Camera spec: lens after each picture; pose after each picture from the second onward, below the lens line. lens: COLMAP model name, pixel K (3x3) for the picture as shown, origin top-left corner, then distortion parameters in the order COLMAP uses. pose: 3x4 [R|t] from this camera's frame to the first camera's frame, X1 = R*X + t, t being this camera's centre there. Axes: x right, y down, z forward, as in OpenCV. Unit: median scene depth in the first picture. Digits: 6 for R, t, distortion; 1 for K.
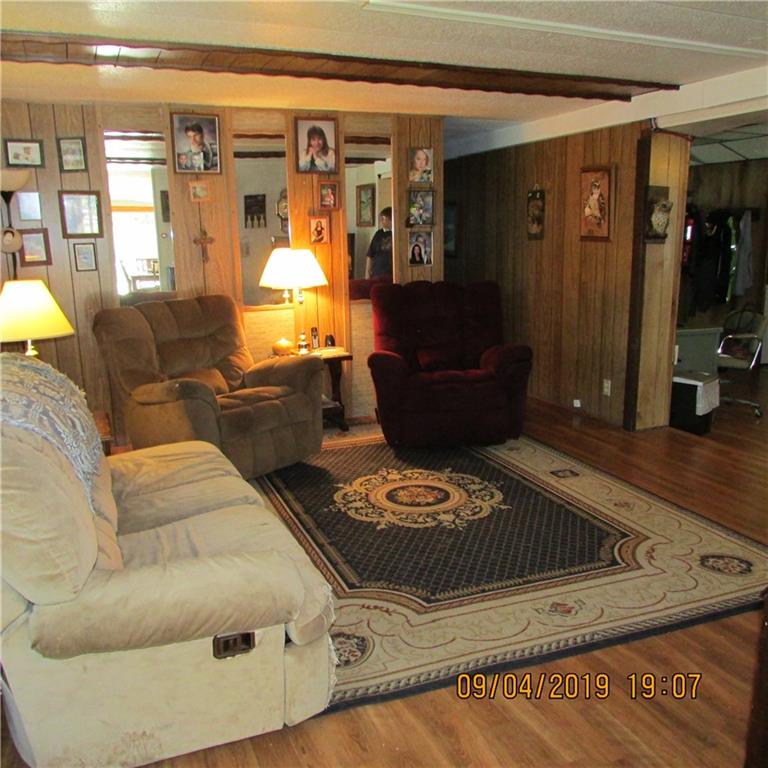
lens RADIAL K [[734.1, 0, 383.4], [0, 734.1, 384.3], [0, 0, 1]] dist [-0.003240, 0.000000]
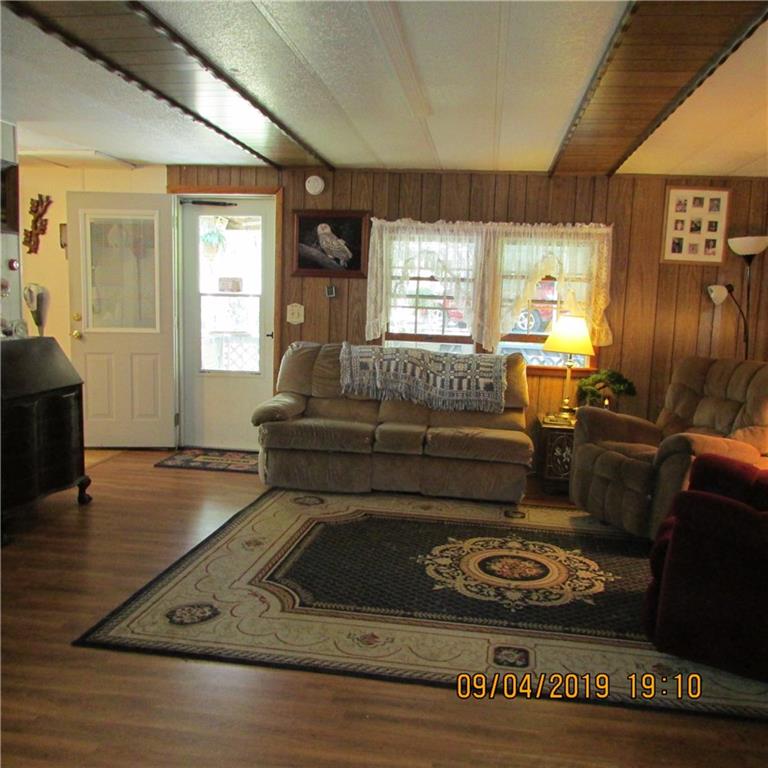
lens RADIAL K [[734.1, 0, 384.5], [0, 734.1, 385.2], [0, 0, 1]] dist [-0.003240, 0.000000]
pose [[-0.511324, 0.100996, -0.853433, 0.907860], [-0.201361, 0.951346, 0.233226, -0.249025], [0.835465, 0.291103, -0.466109, 1.268067]]
